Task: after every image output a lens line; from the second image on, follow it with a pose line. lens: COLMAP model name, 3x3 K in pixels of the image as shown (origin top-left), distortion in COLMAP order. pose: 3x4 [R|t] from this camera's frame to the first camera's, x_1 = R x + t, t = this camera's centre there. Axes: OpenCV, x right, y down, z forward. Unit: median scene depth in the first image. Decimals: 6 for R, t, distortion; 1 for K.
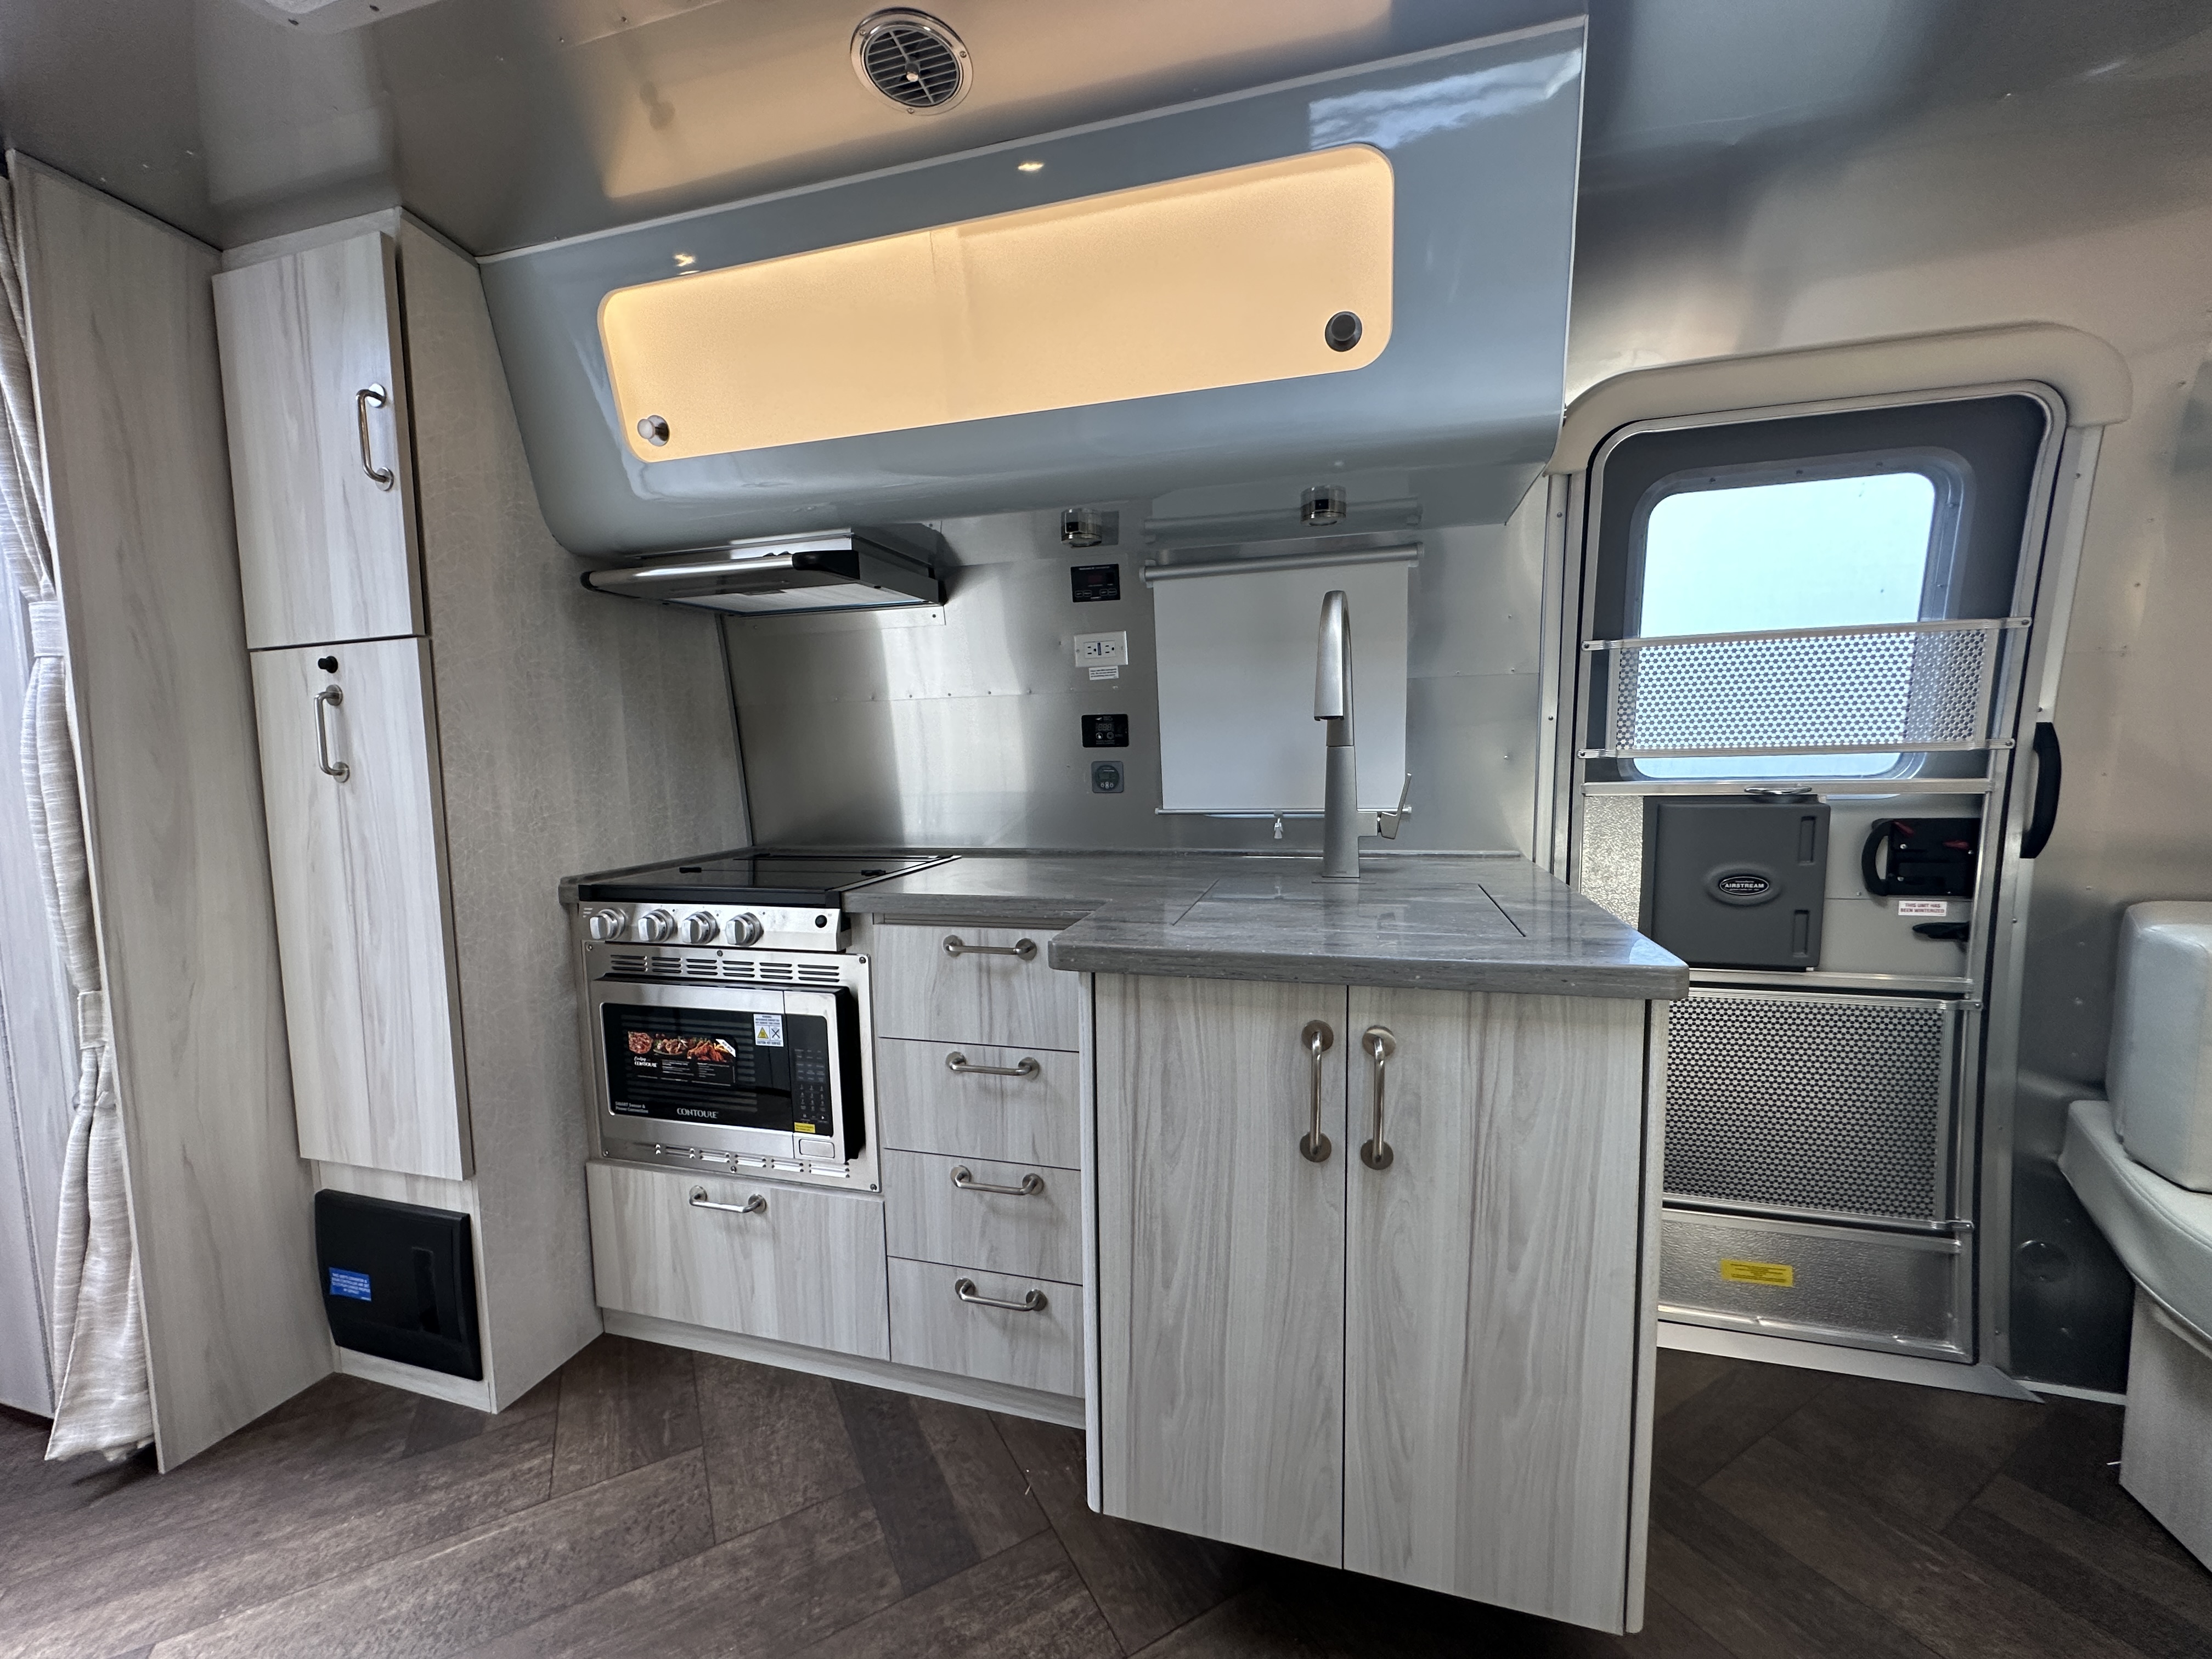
lens RADIAL K [[881.6, 0, 1106.9], [0, 881.6, 827.3], [0, 0, 1]] dist [-0.005441, 0.001094]
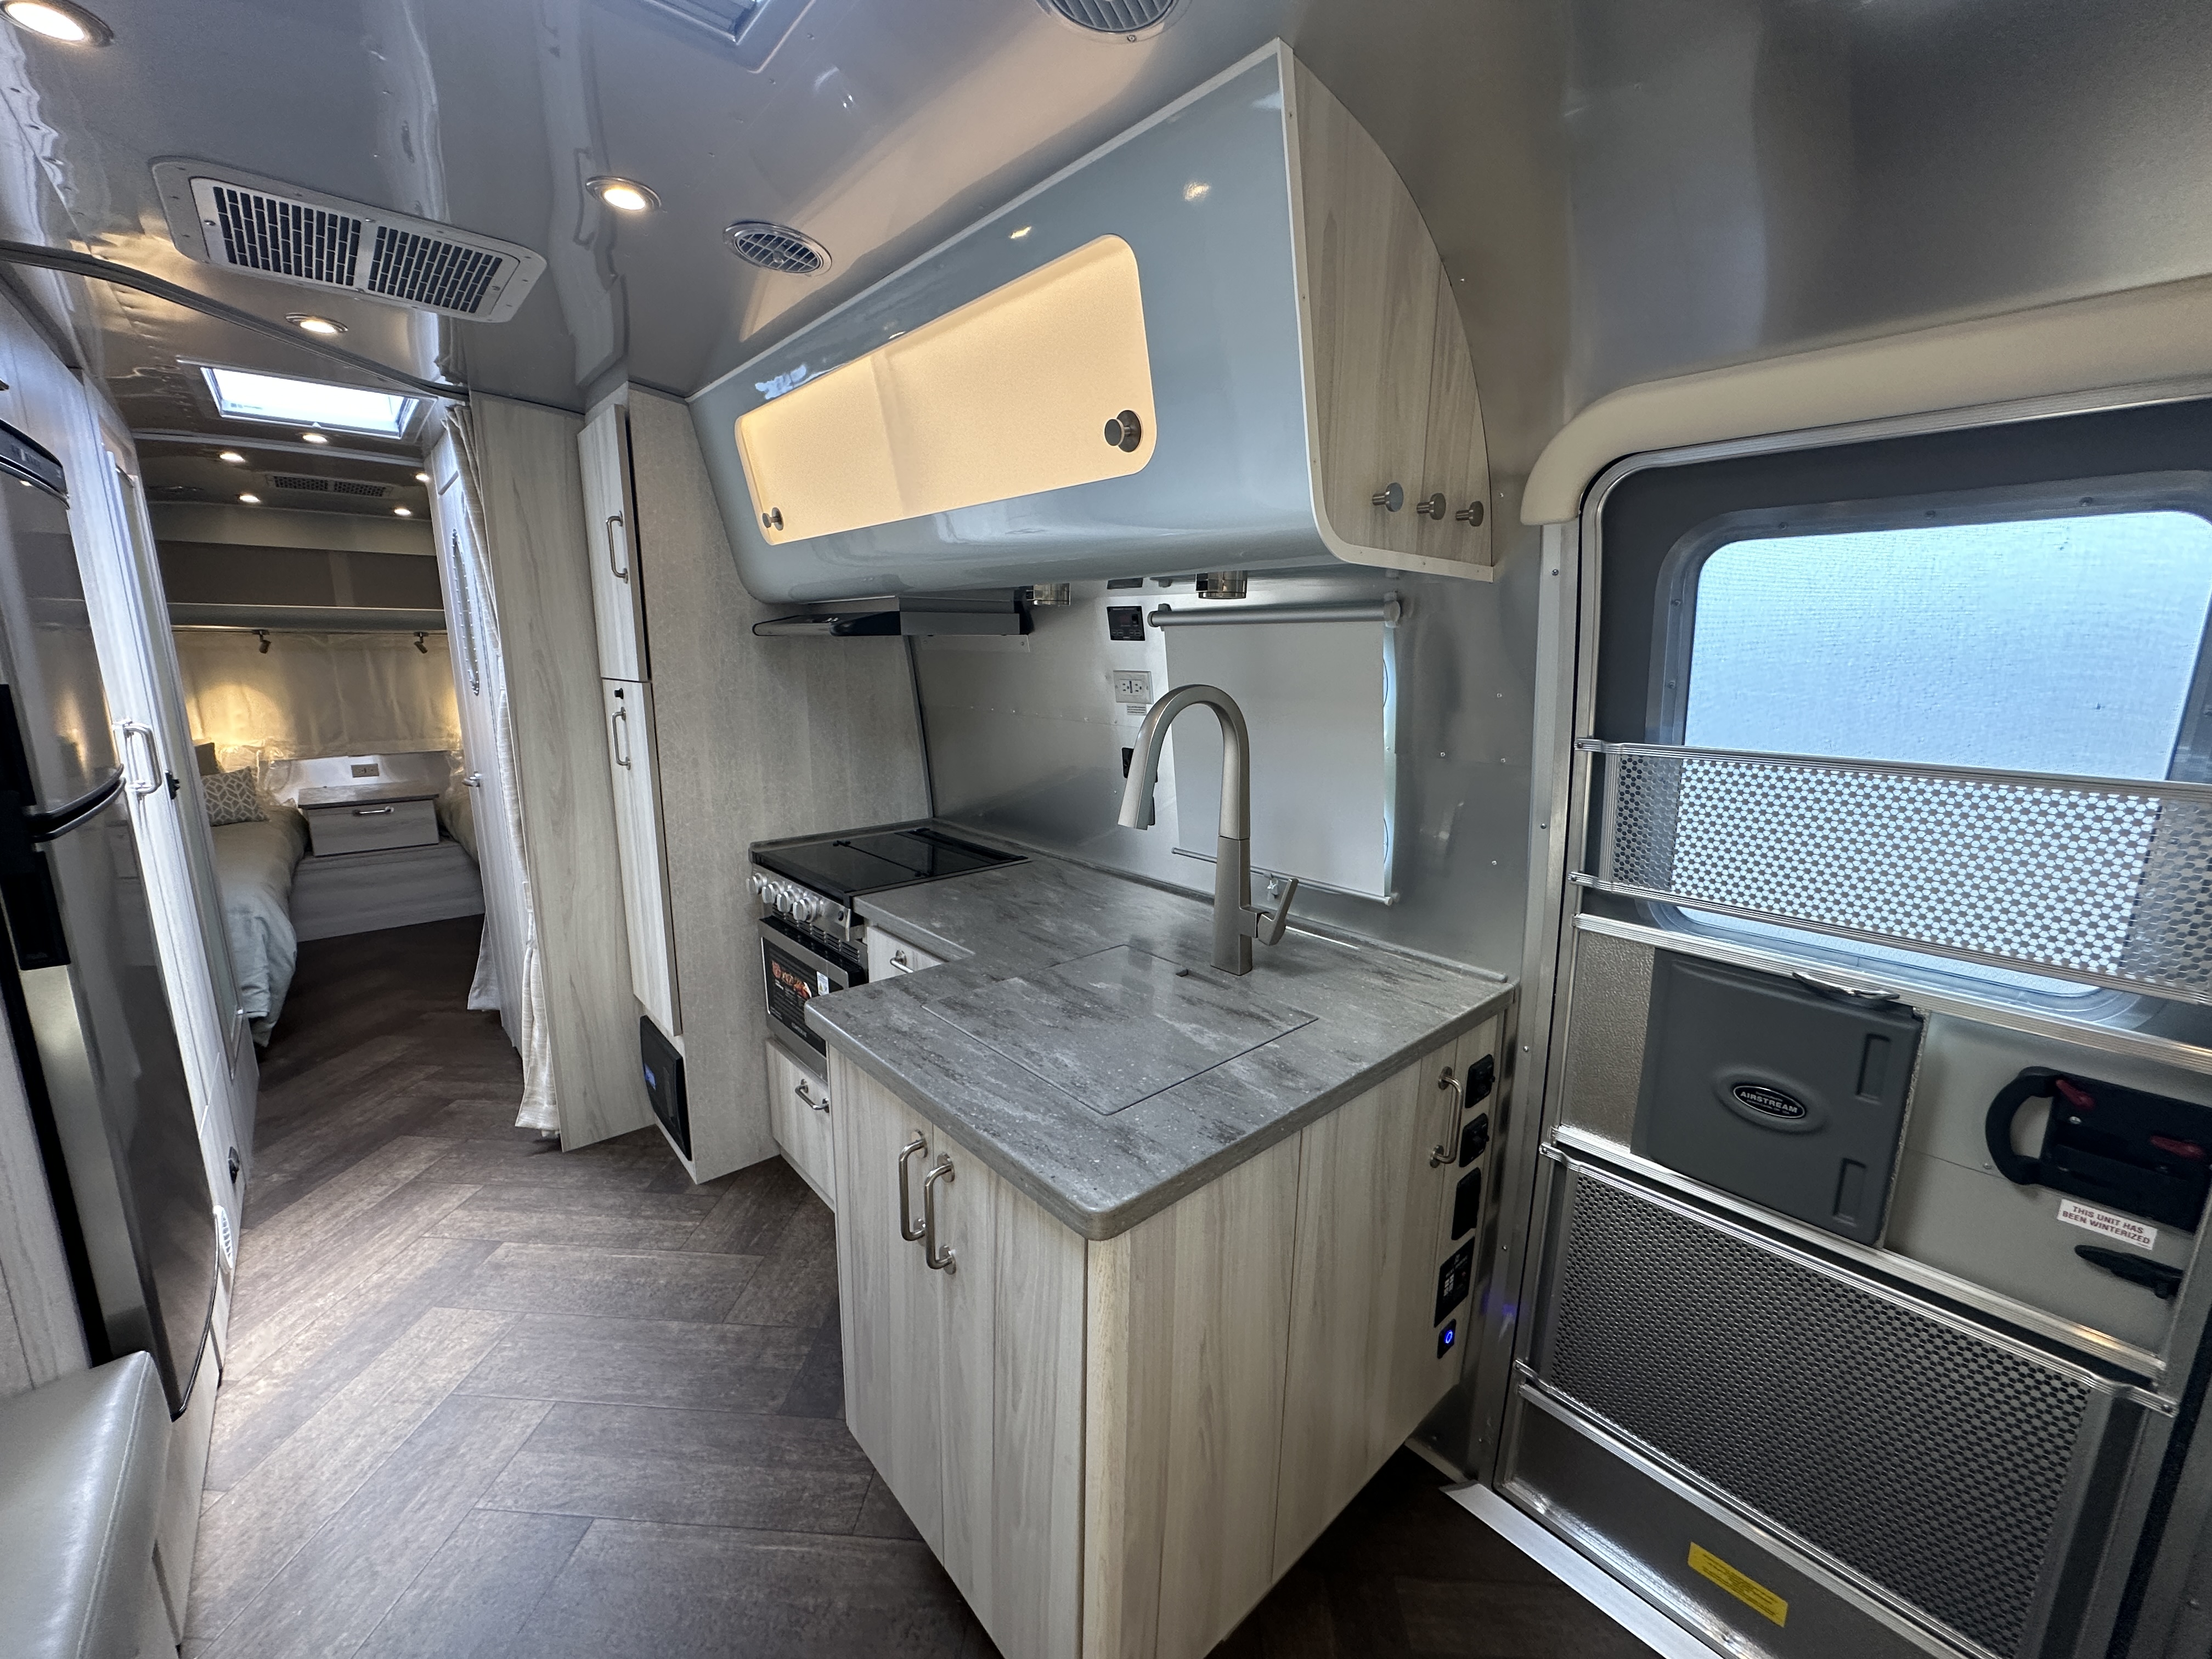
lens RADIAL K [[881.6, 0, 1106.5], [0, 881.6, 829.5], [0, 0, 1]] dist [-0.005441, 0.001094]
pose [[0.842526, 0.137747, -0.520746, 0.650050], [-0.073343, 0.987082, 0.142440, -0.227262], [0.533640, -0.081816, 0.841745, 0.137140]]
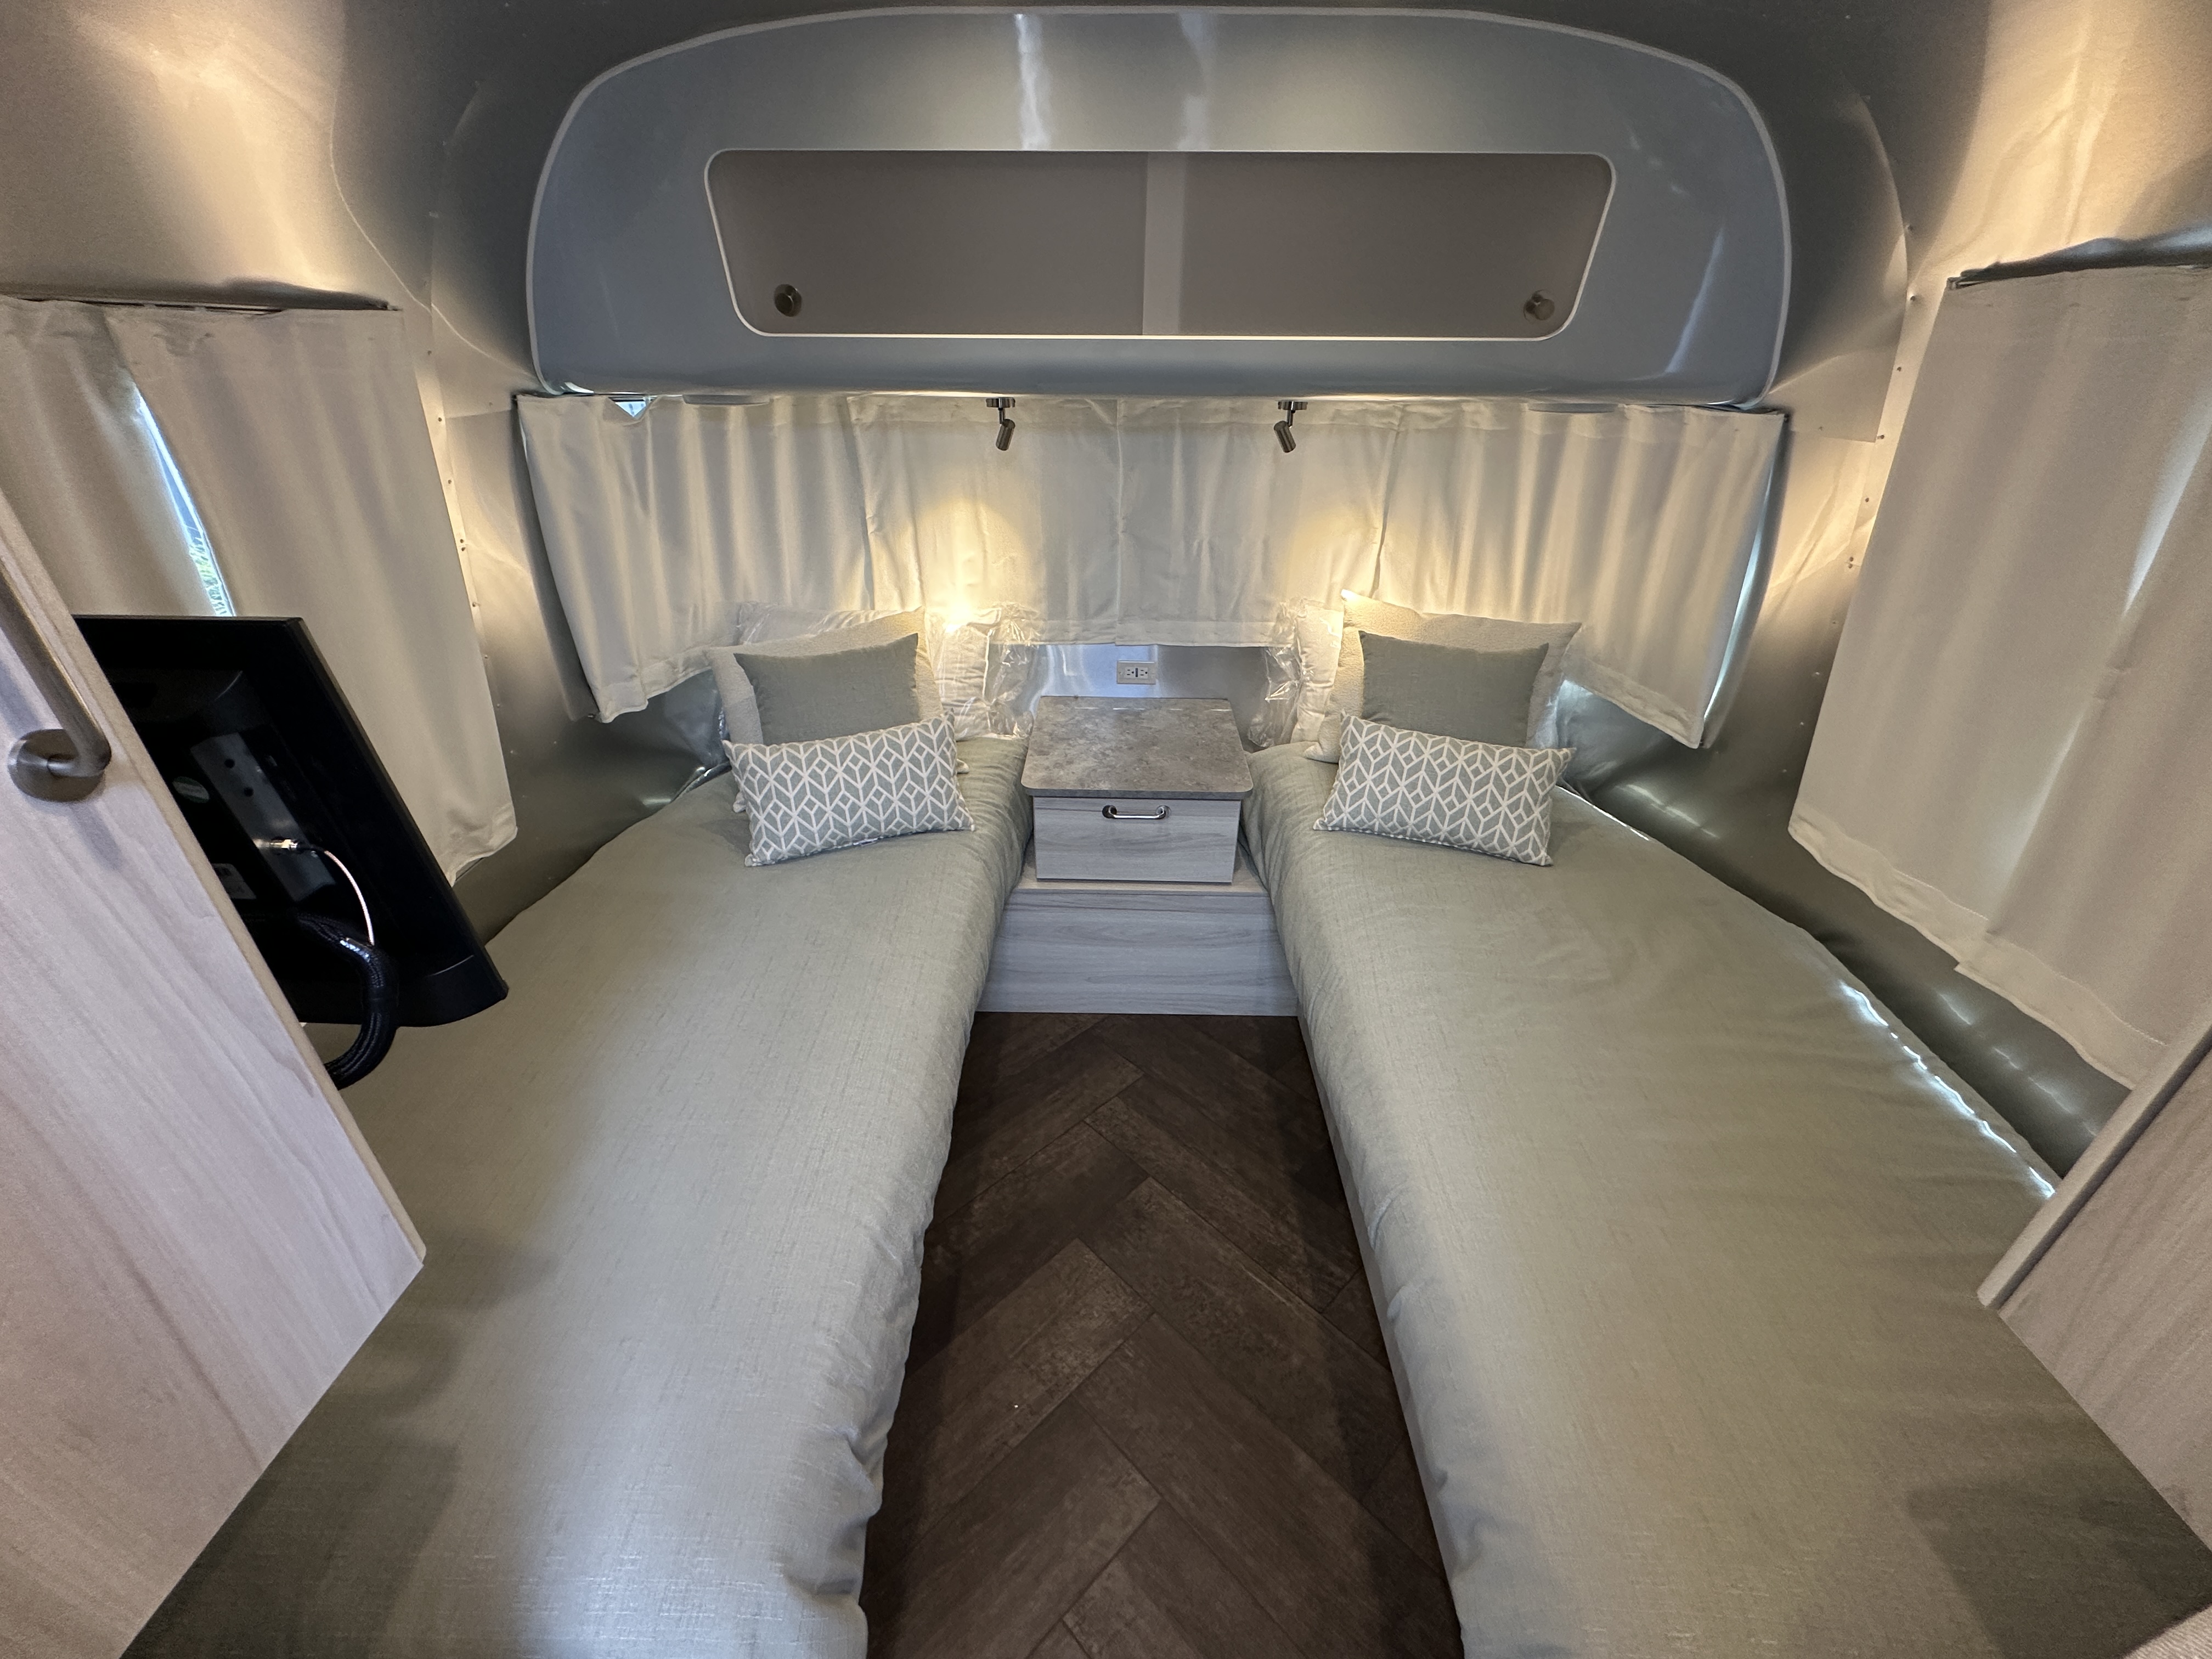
lens RADIAL K [[881.6, 0, 1103.5], [0, 881.6, 832.0], [0, 0, 1]] dist [-0.005441, 0.001094]
pose [[0.257298, 0.494781, -0.830054, -1.779524], [-0.094925, 0.867761, 0.487833, -0.340719], [0.961659, -0.046725, 0.270240, 0.873797]]
